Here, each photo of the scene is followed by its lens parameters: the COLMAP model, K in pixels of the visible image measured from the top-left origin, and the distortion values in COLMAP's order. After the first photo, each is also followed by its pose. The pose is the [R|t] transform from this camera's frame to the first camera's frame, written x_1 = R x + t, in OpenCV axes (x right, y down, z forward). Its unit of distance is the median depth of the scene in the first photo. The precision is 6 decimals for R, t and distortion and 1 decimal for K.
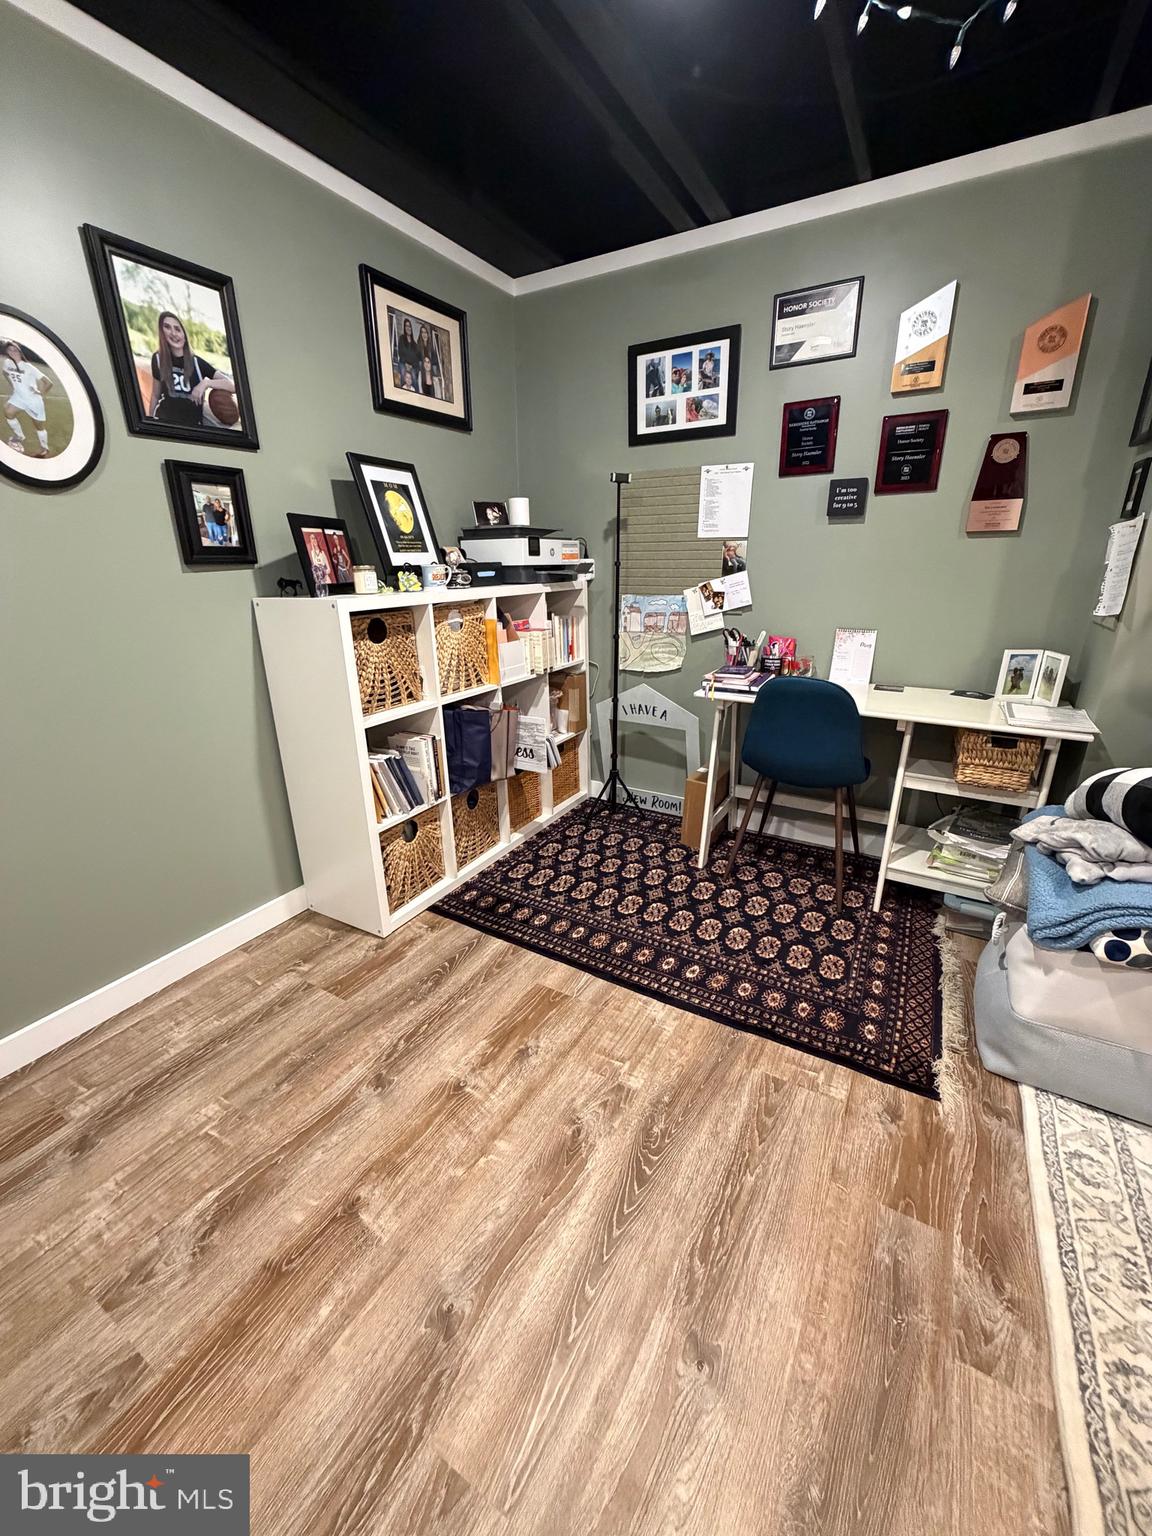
lens RADIAL K [[610.1, 0, 576.5], [0, 610.1, 762.6], [0, 0, 1]] dist [-0.000747, -0.000089]
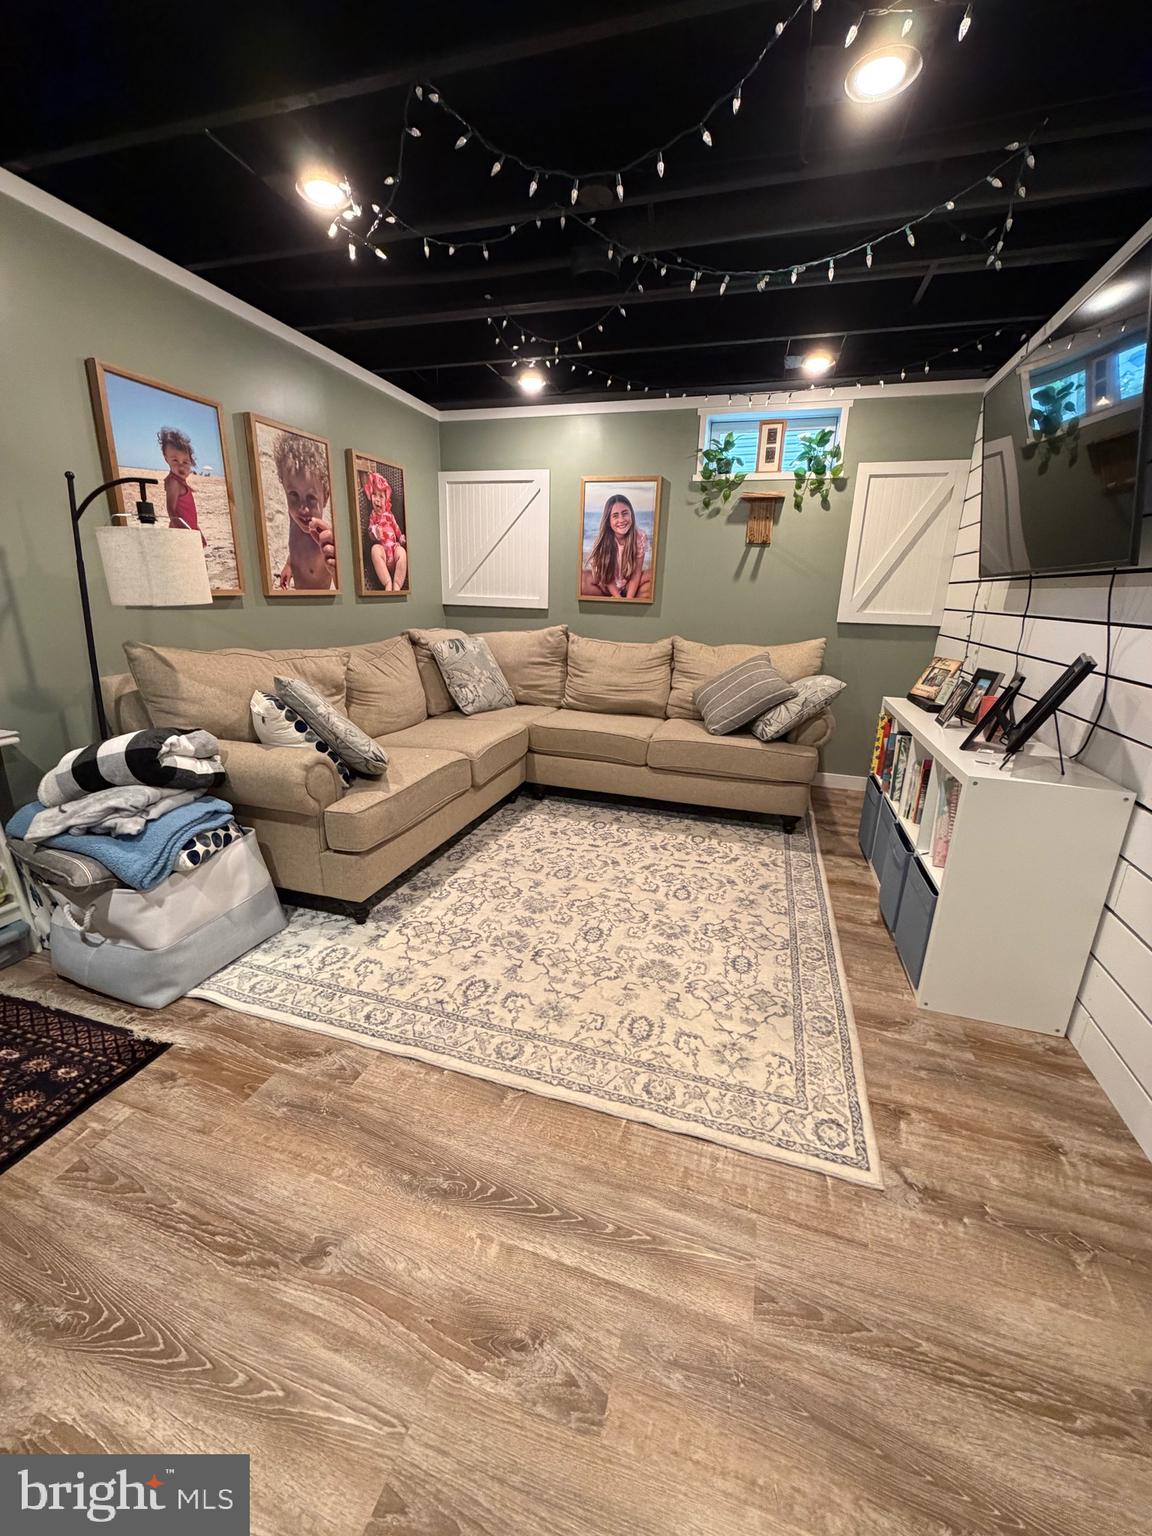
lens RADIAL K [[610.1, 0, 576.5], [0, 610.1, 762.6], [0, 0, 1]] dist [-0.000747, -0.000089]
pose [[-0.221316, -0.265586, 0.938341, -0.542723], [0.286271, 0.902117, 0.322852, -0.086739], [-0.932238, 0.340072, -0.123623, 0.257475]]
